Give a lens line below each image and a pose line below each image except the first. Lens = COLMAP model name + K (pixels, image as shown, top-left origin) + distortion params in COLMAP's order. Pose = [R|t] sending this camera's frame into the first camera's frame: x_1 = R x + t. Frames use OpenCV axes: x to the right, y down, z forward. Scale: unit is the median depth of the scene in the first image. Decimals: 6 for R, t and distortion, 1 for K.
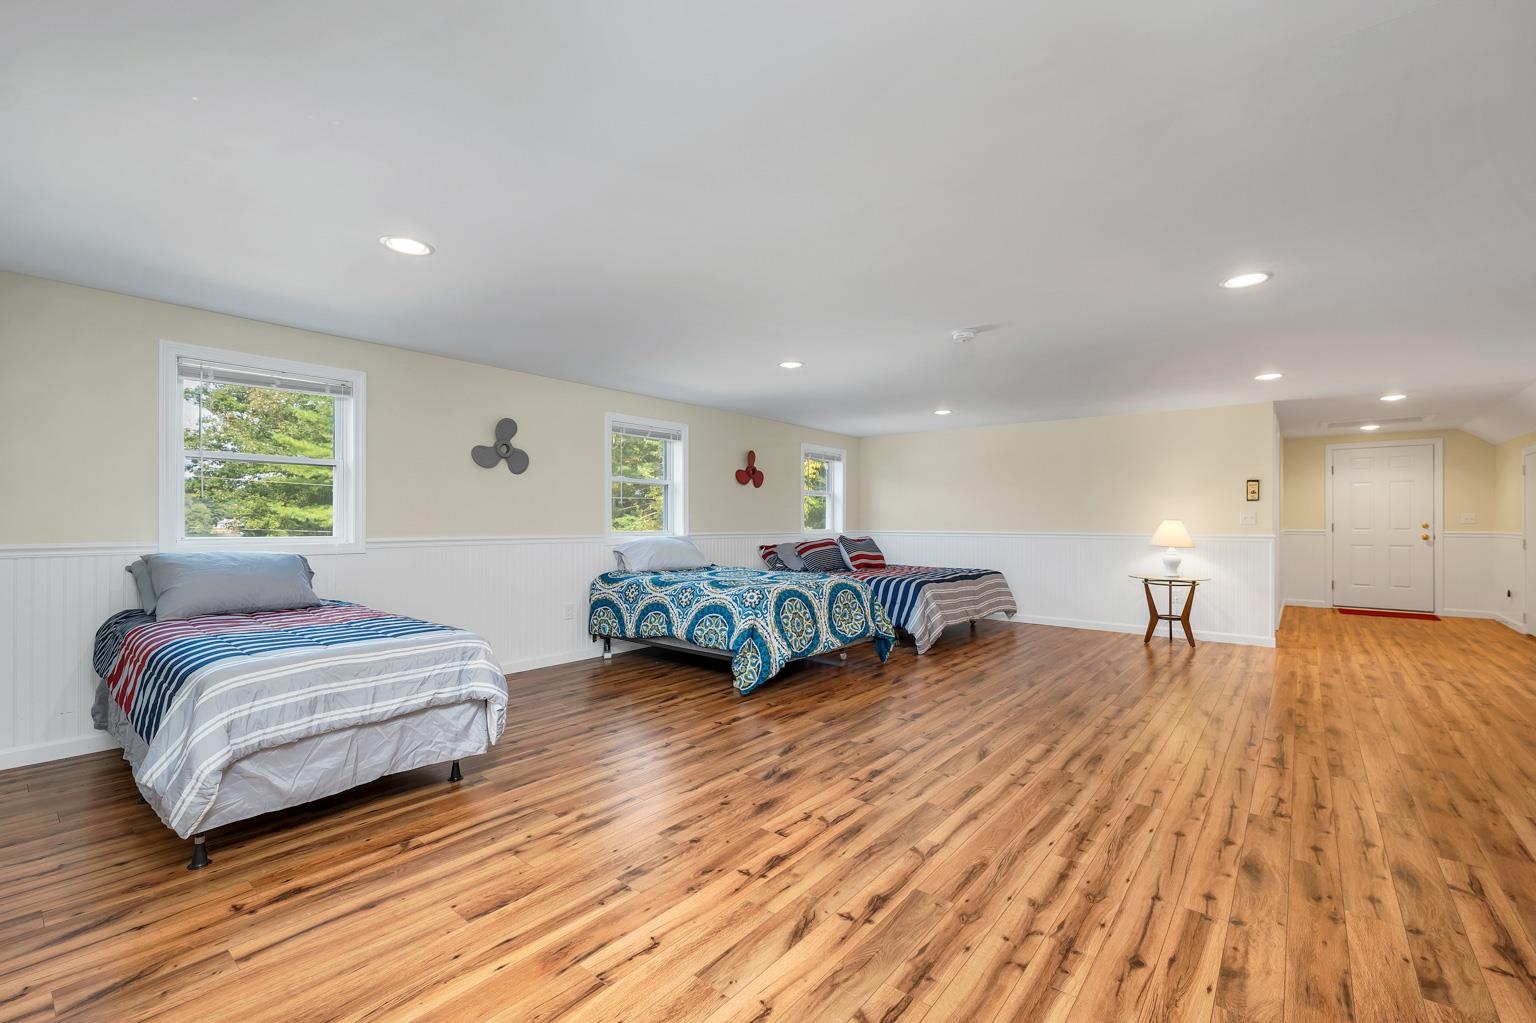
lens RADIAL K [[638.5, 0, 767.6], [0, 638.5, 524.7], [0, 0, 1]] dist [0.001456, 0.000150]
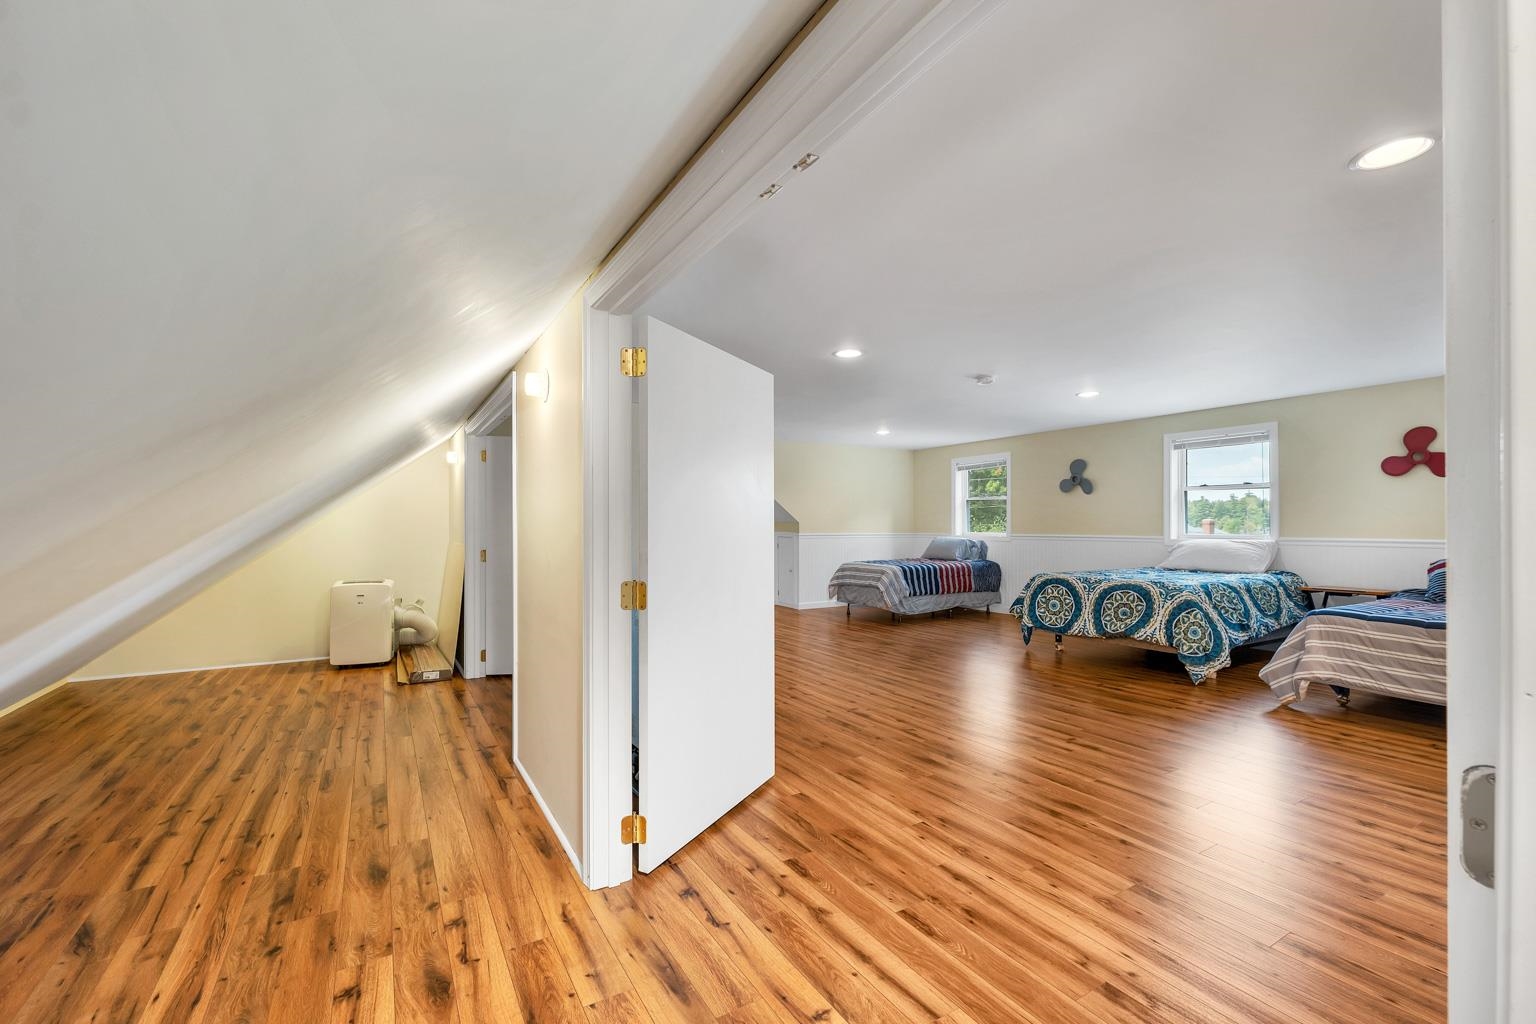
lens RADIAL K [[638.5, 0, 767.6], [0, 638.5, 525.2], [0, 0, 1]] dist [0.001456, 0.000150]
pose [[-0.319305, -0.005973, -0.947633, 1.963432], [-0.008991, 0.999954, -0.003273, 0.007499], [0.947609, 0.007475, -0.319344, 1.177086]]
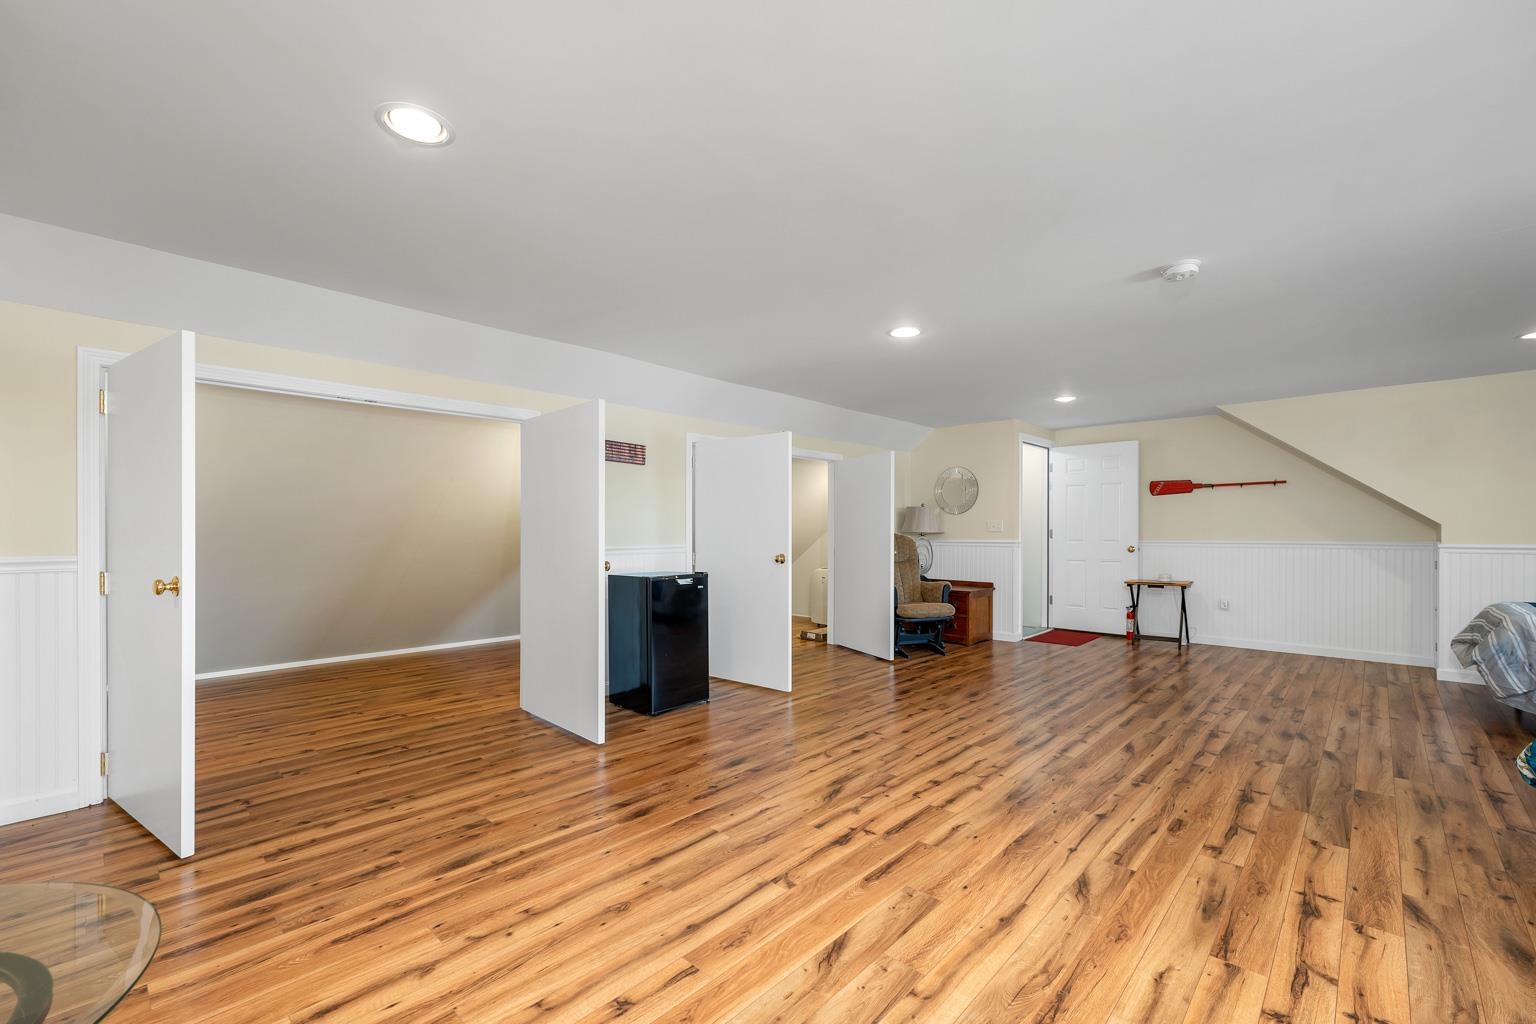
lens RADIAL K [[651.9, 0, 768.7], [0, 651.9, 527.5], [0, 0, 1]] dist [0.001662, 0.000288]
pose [[-0.998510, -0.002050, 0.054531, 0.869675], [-0.001923, 0.999995, 0.002376, -0.007018], [-0.054536, 0.002267, -0.998509, 2.098214]]
